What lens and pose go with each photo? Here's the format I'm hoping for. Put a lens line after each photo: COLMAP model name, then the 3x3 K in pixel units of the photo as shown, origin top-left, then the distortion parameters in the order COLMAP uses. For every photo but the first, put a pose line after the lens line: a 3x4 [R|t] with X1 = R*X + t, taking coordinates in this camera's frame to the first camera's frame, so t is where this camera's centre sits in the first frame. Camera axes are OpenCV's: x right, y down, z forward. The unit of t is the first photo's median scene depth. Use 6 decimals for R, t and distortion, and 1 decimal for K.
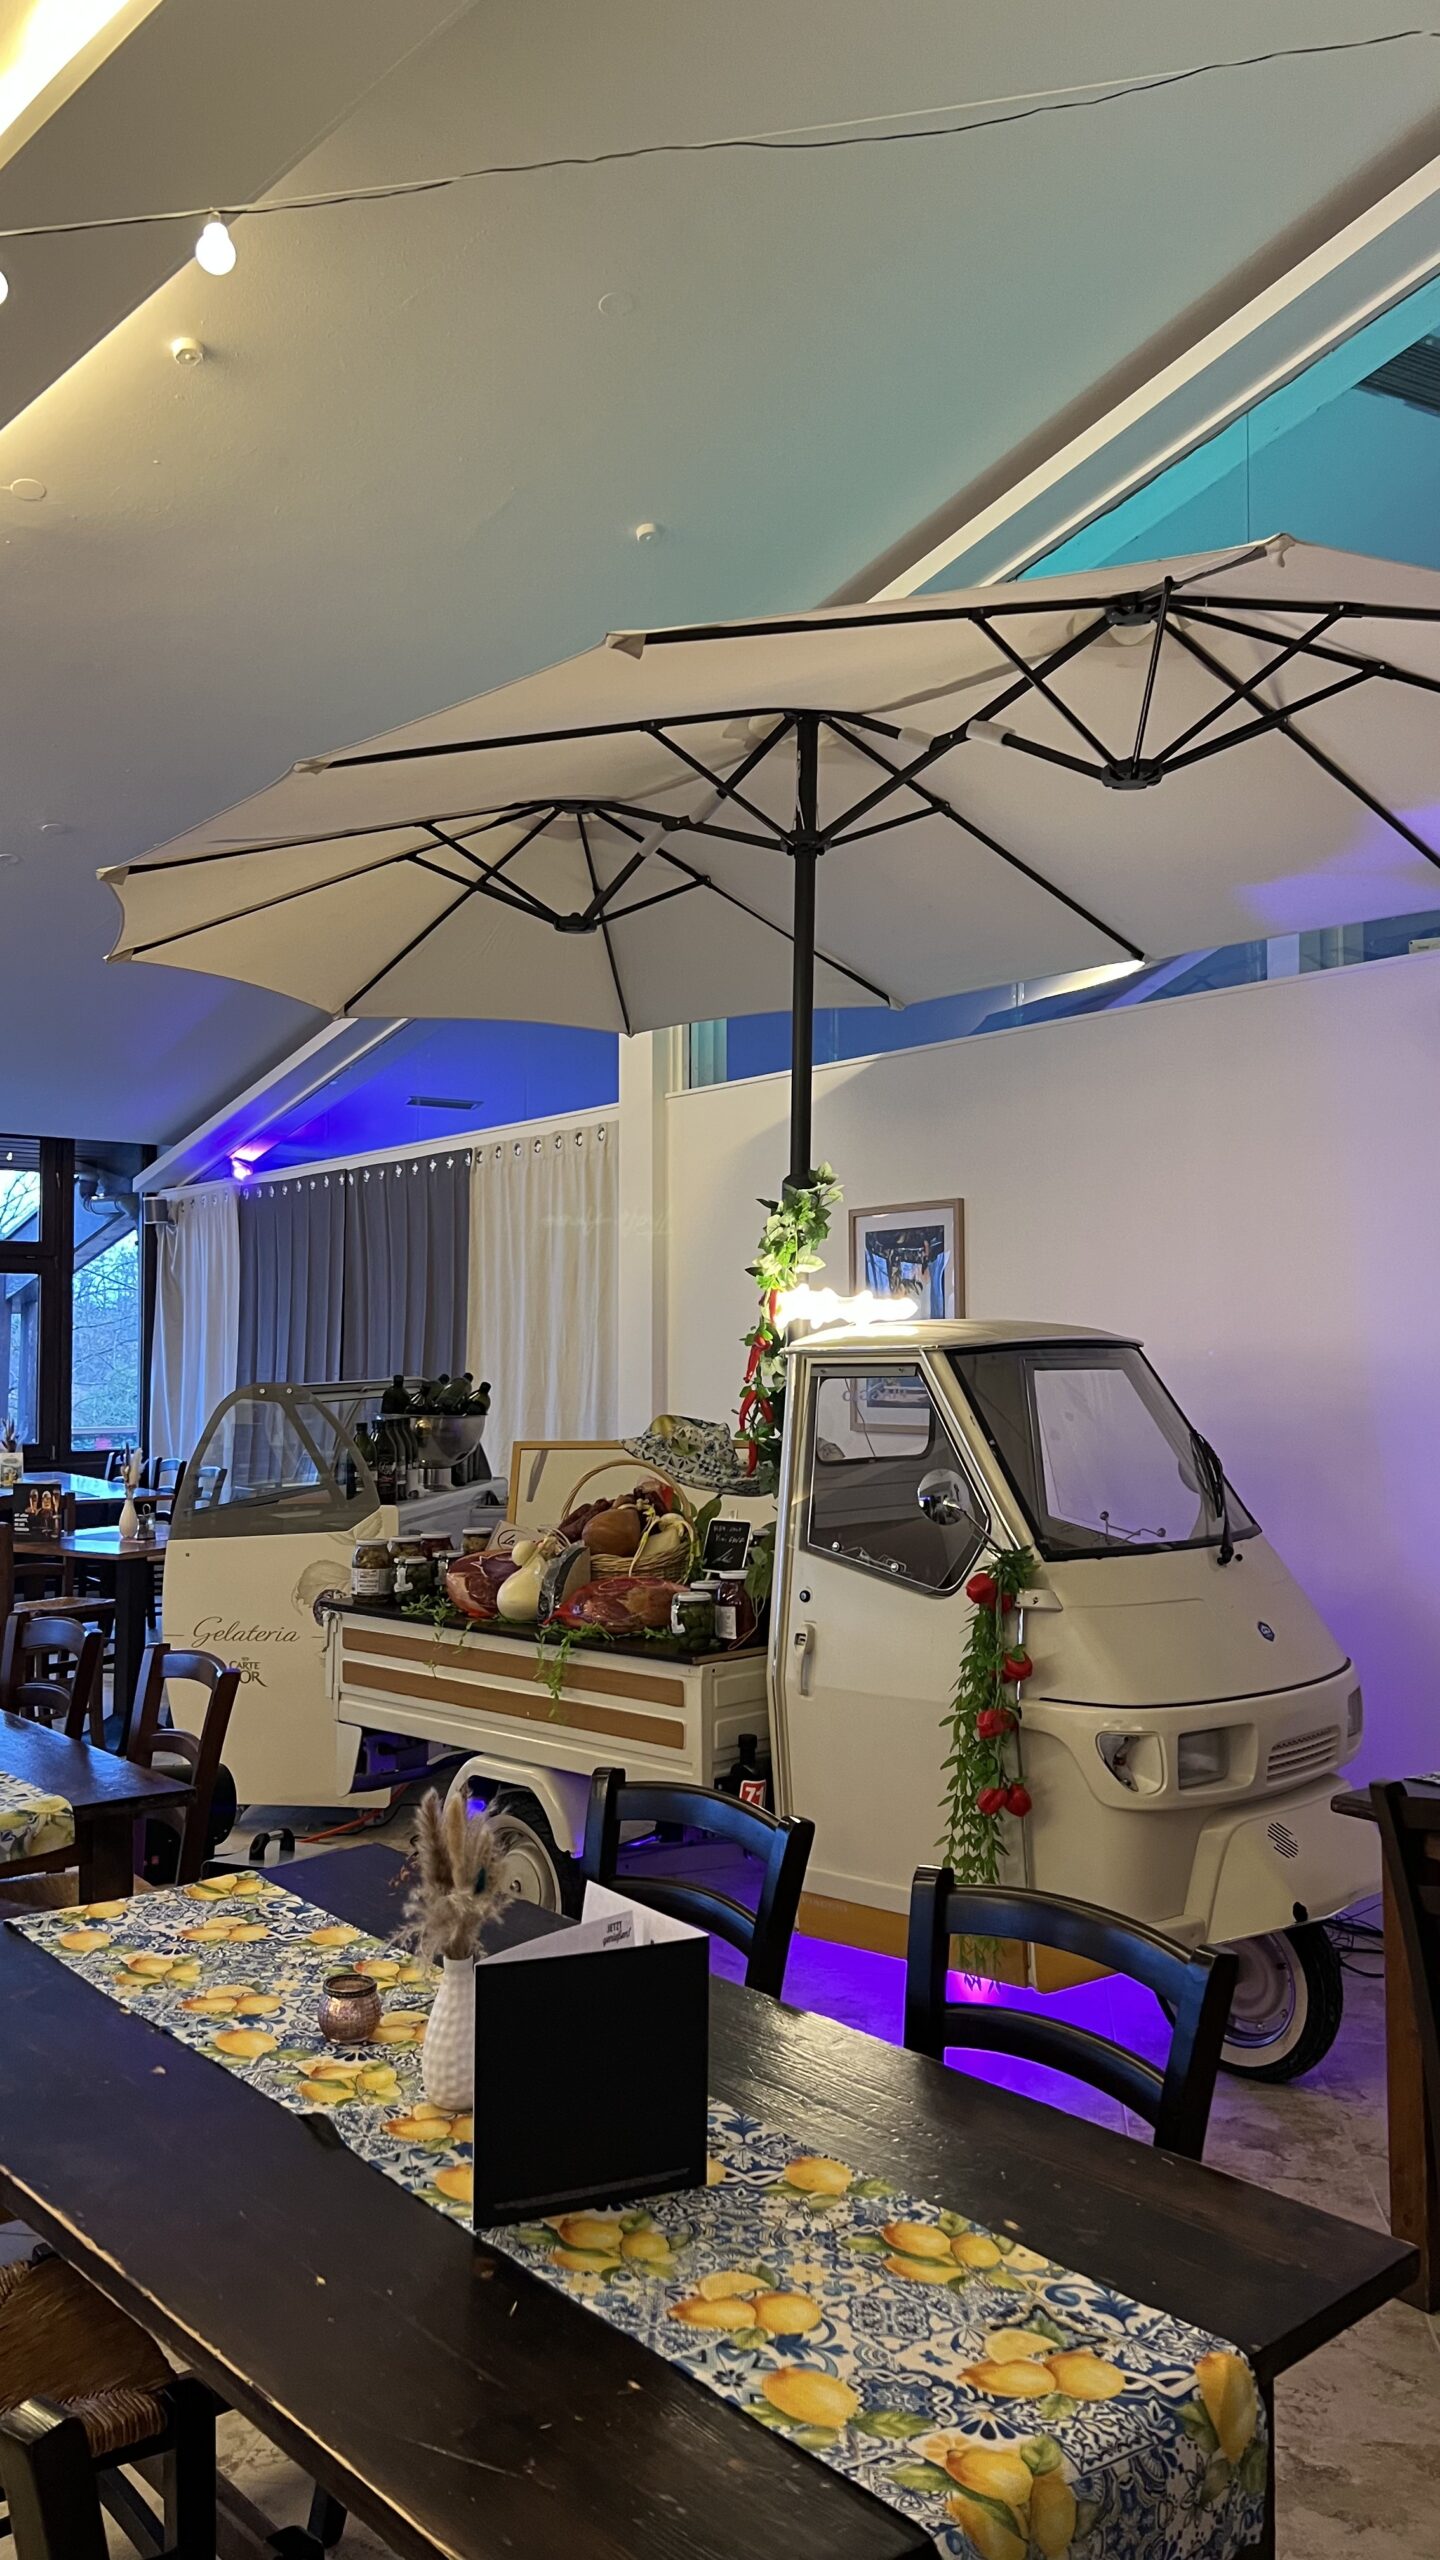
lens RADIAL K [[1967.9, 0, 720.0], [0, 1967.9, 1280.0], [0, 0, 1]] dist [0.046469, -0.068217]
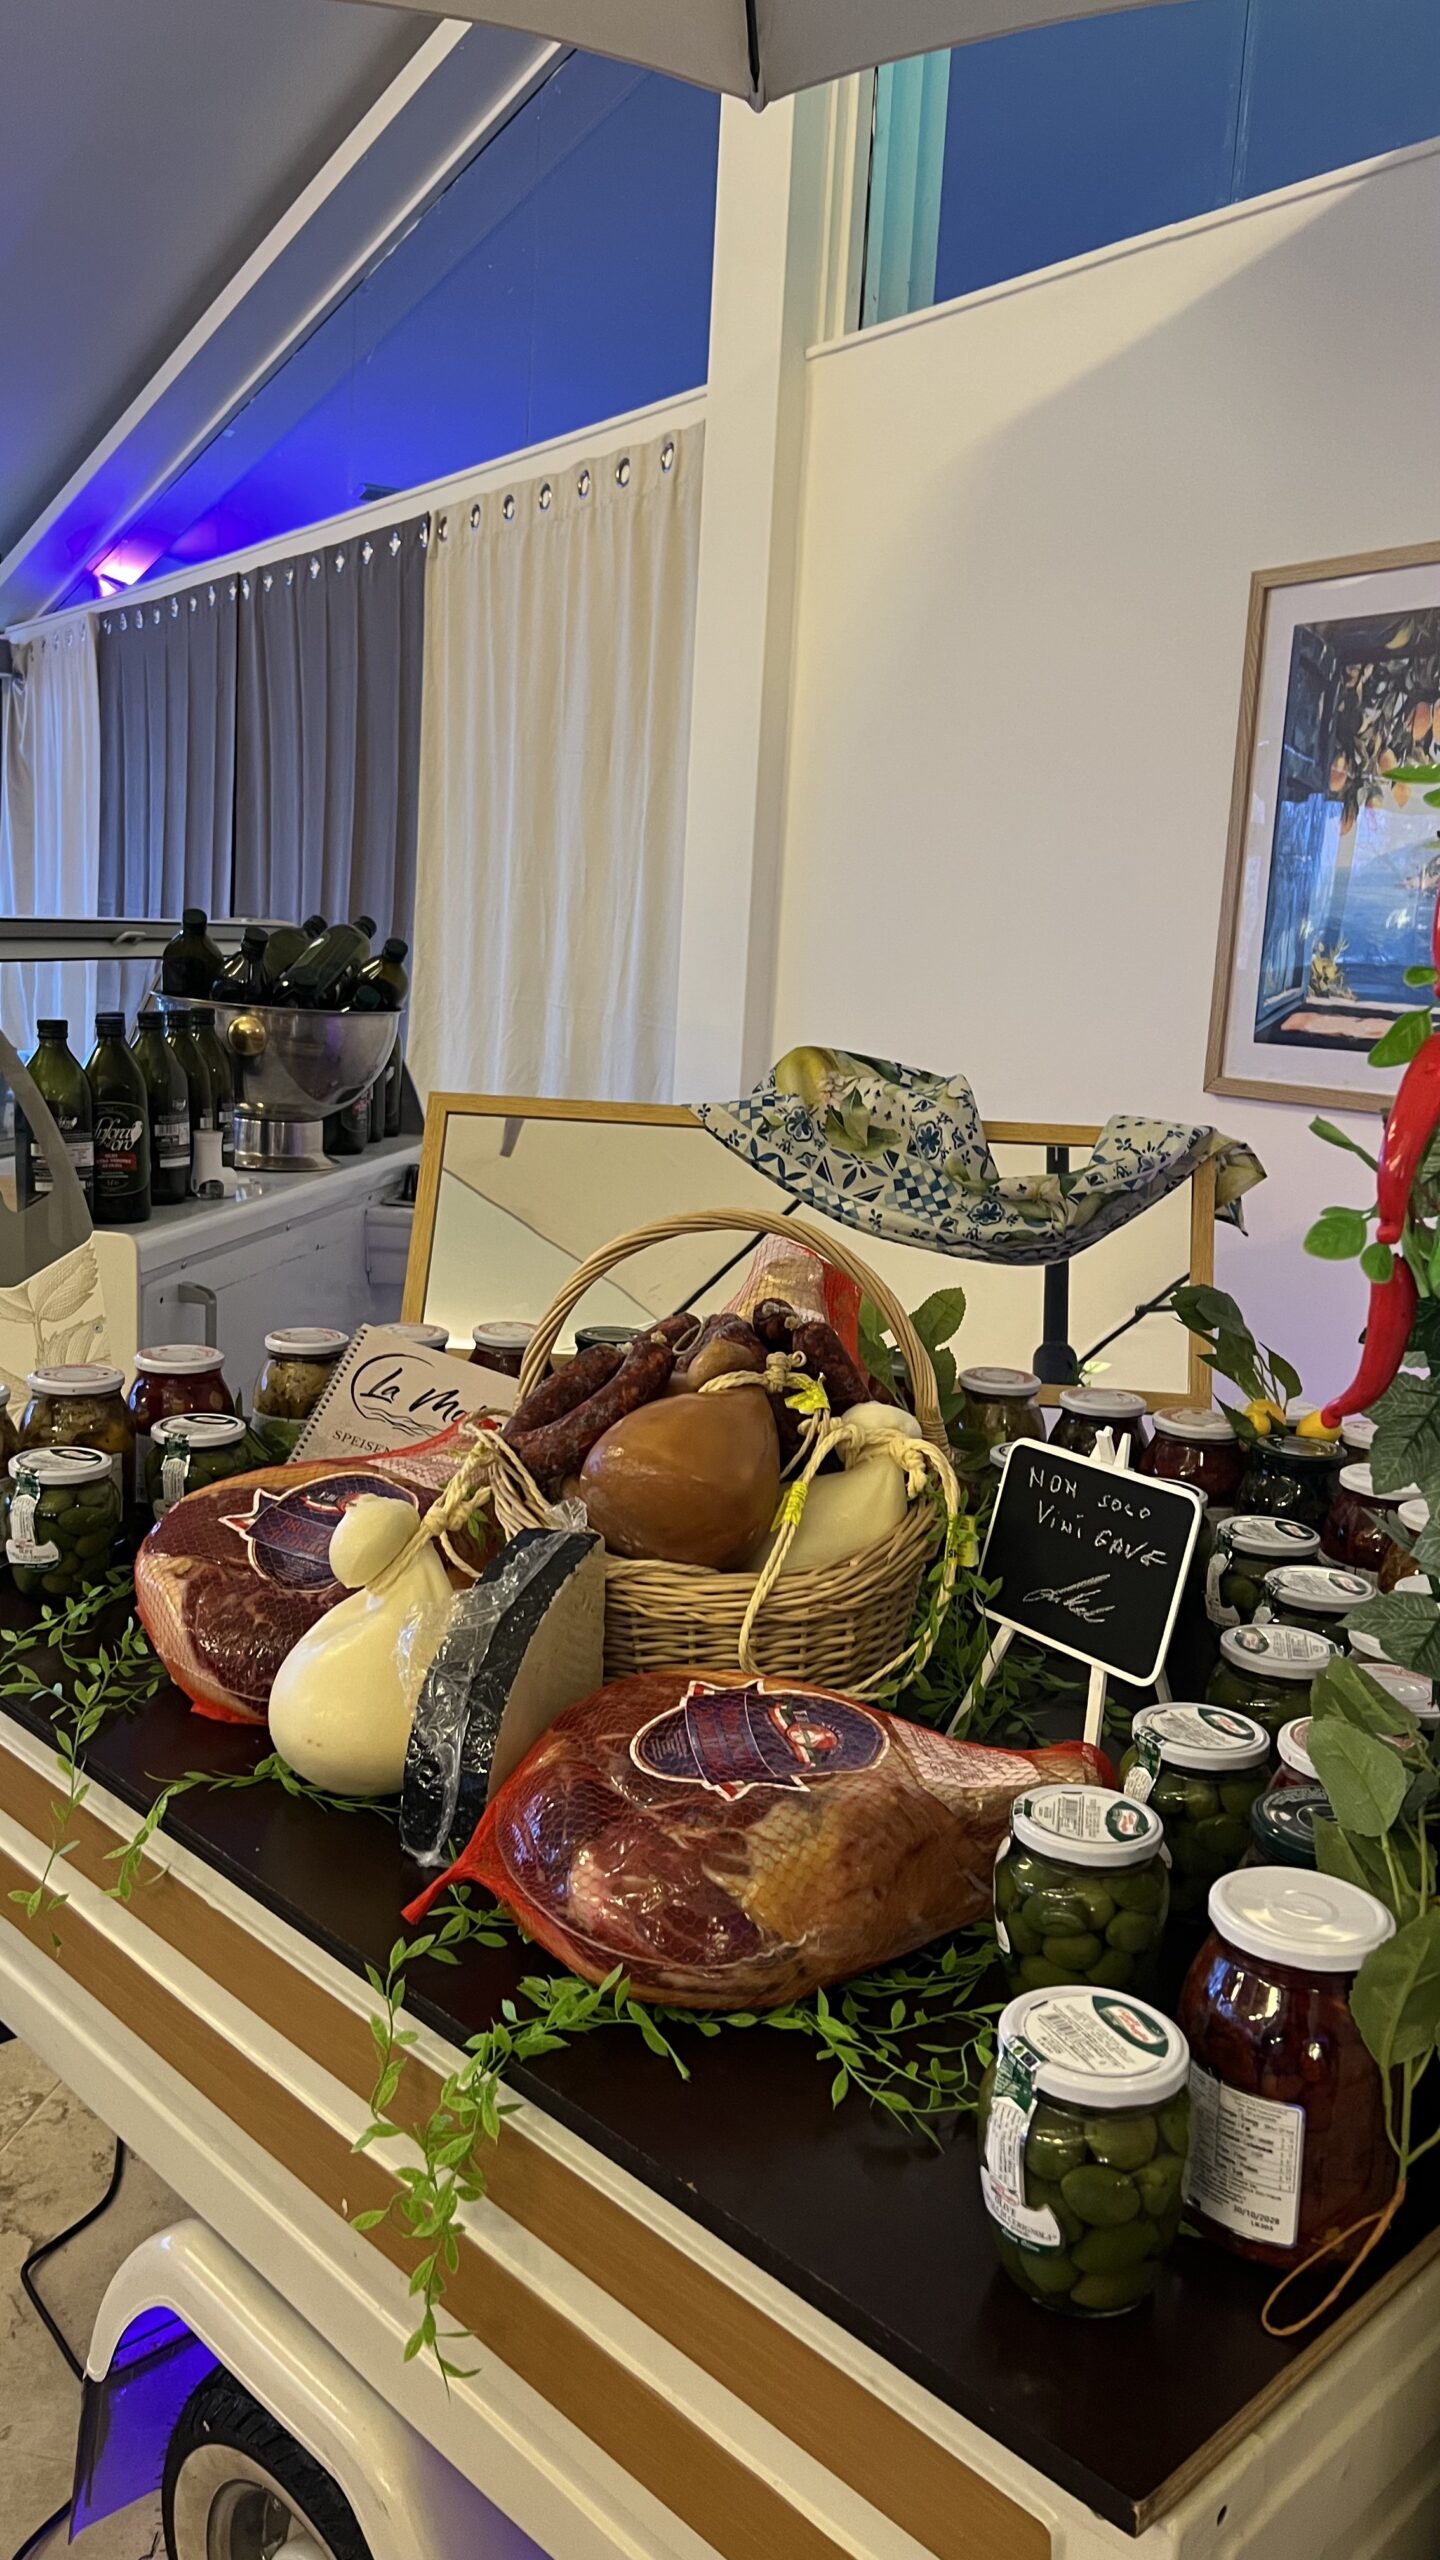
lens RADIAL K [[1980.9, 0, 704.8], [0, 1980.9, 1294.1], [0, 0, 1]] dist [0.024426, -0.005937]
pose [[0.998257, 0.056923, -0.015589, -0.051510], [-0.052152, 0.974437, 0.218525, 0.039987], [0.027629, -0.217331, 0.975707, 0.762785]]
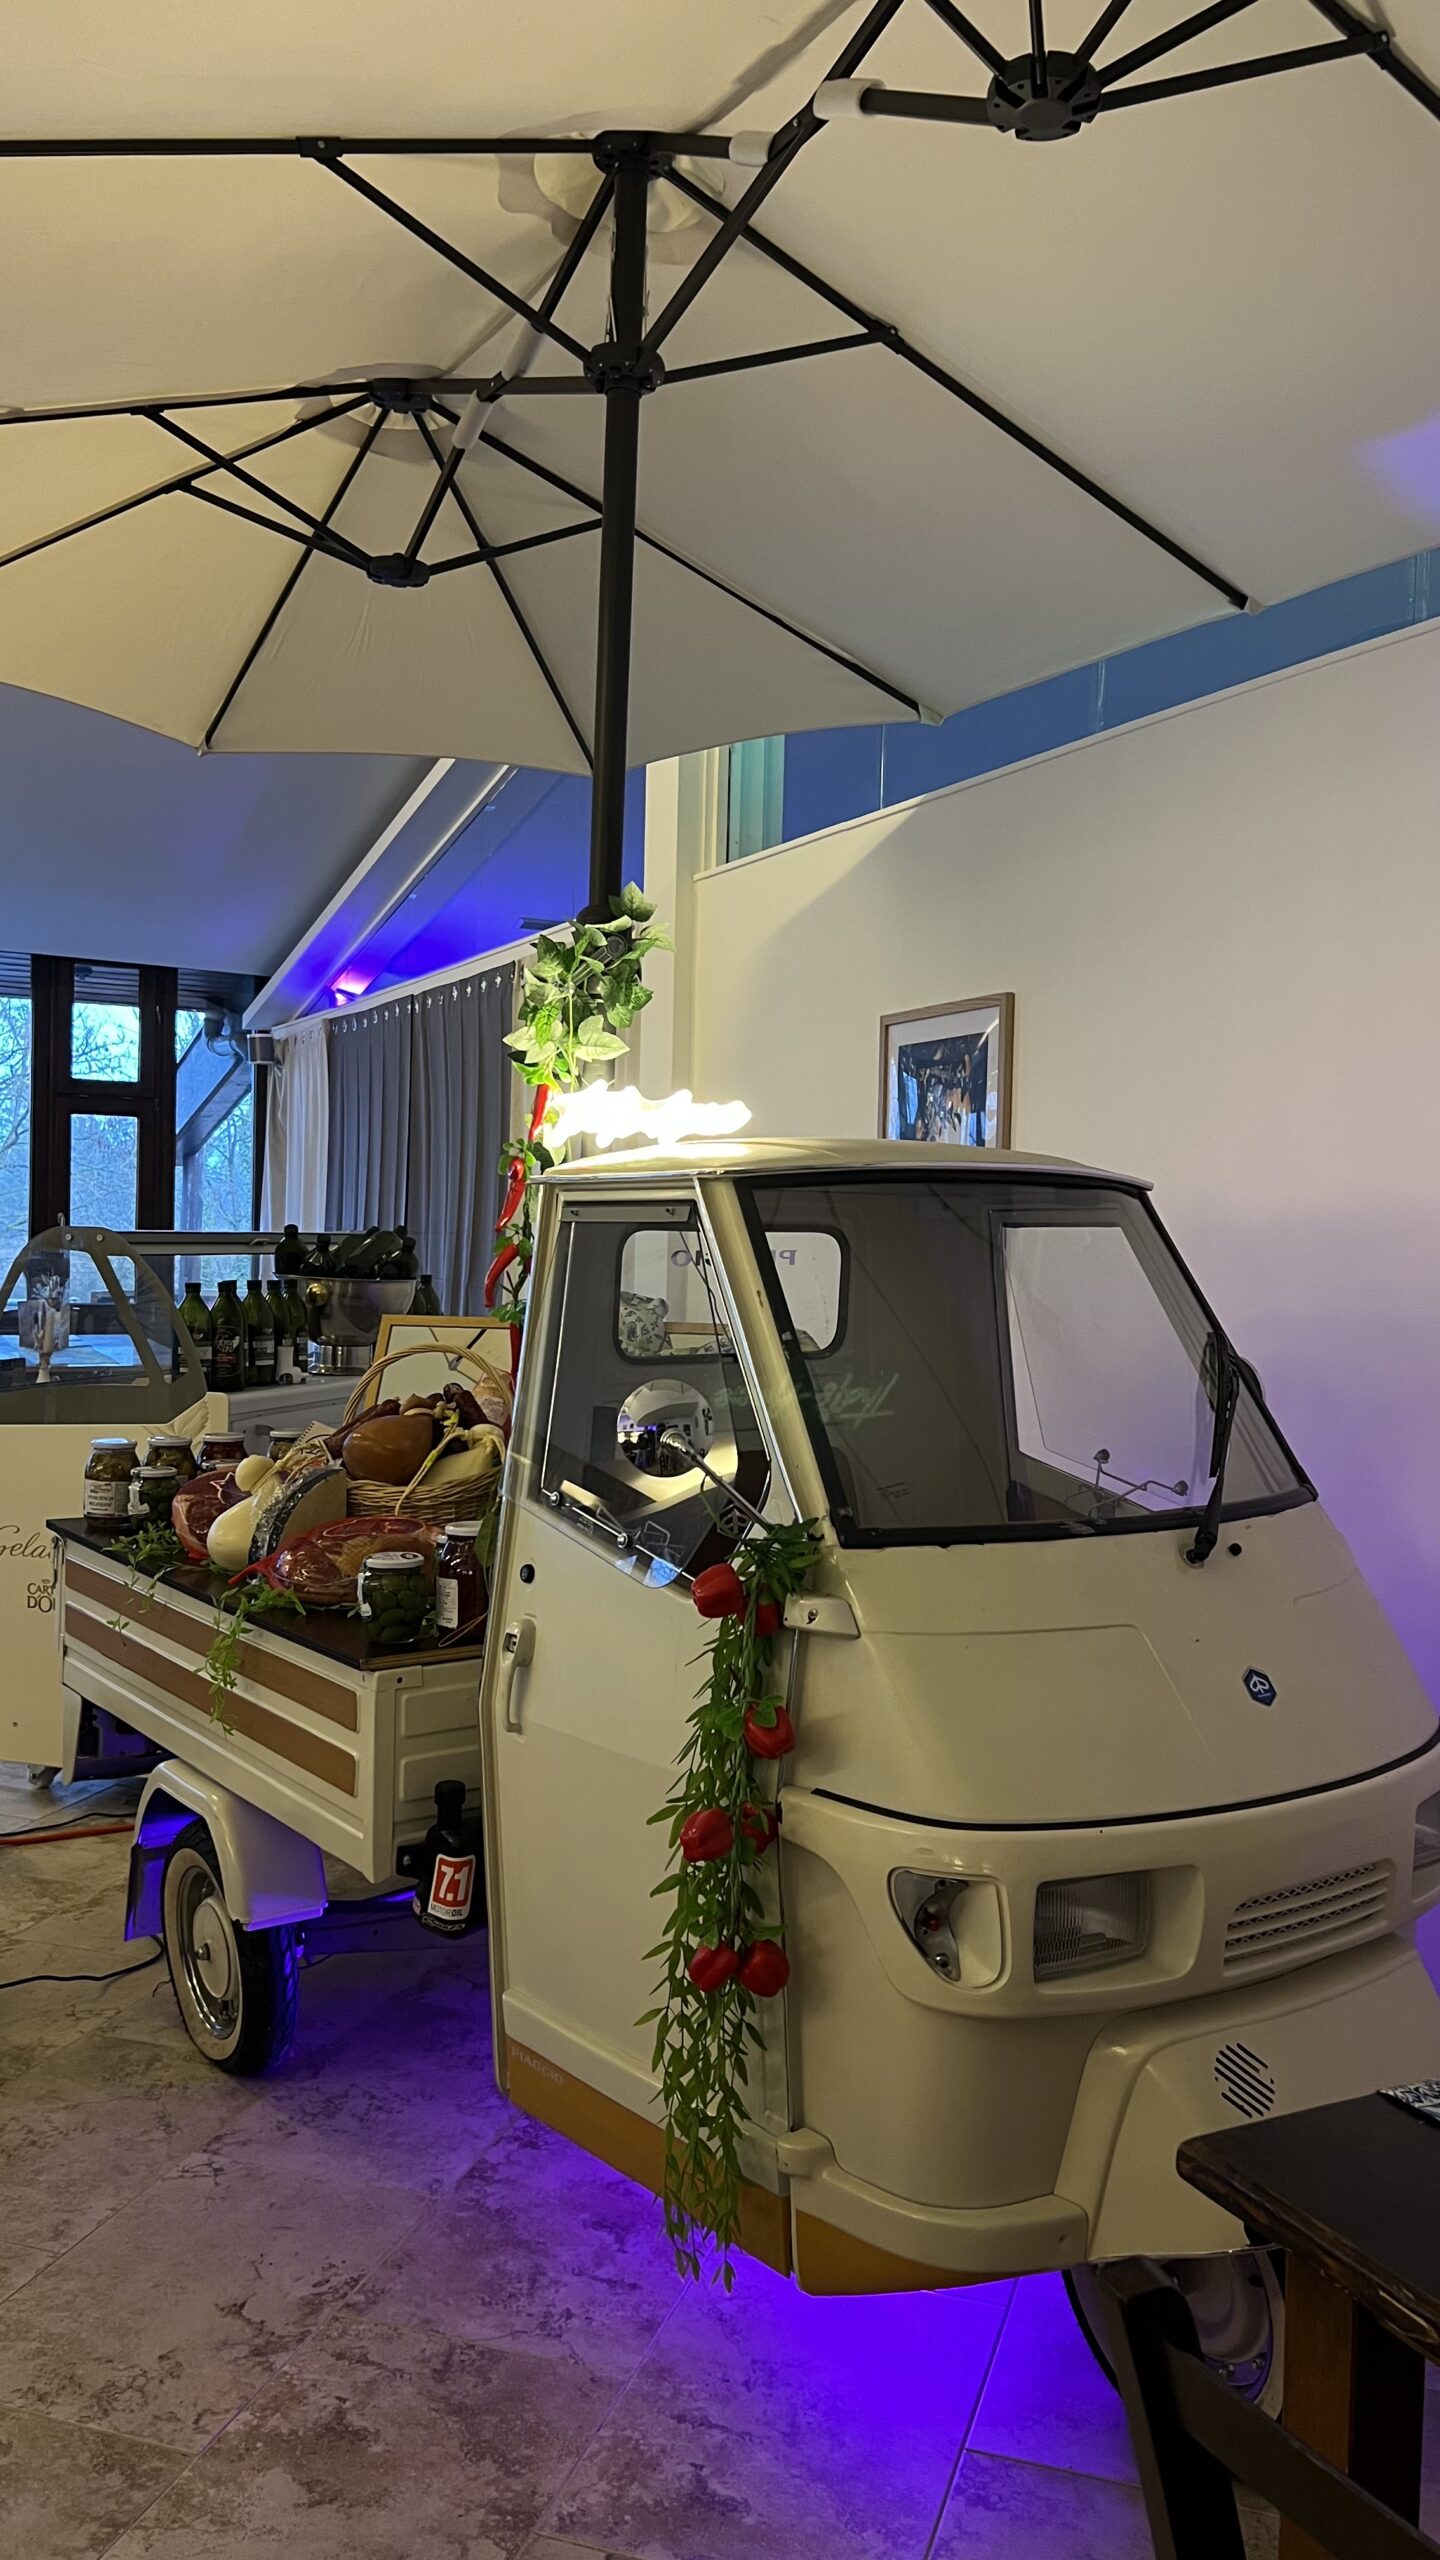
lens RADIAL K [[1967.9, 0, 720.0], [0, 1967.9, 1280.0], [0, 0, 1]] dist [0.046469, -0.068217]
pose [[0.986354, 0.028731, -0.162112, 0.180378], [-0.018905, 0.997907, 0.061832, 0.025825], [0.163550, -0.057924, 0.984833, 0.363000]]
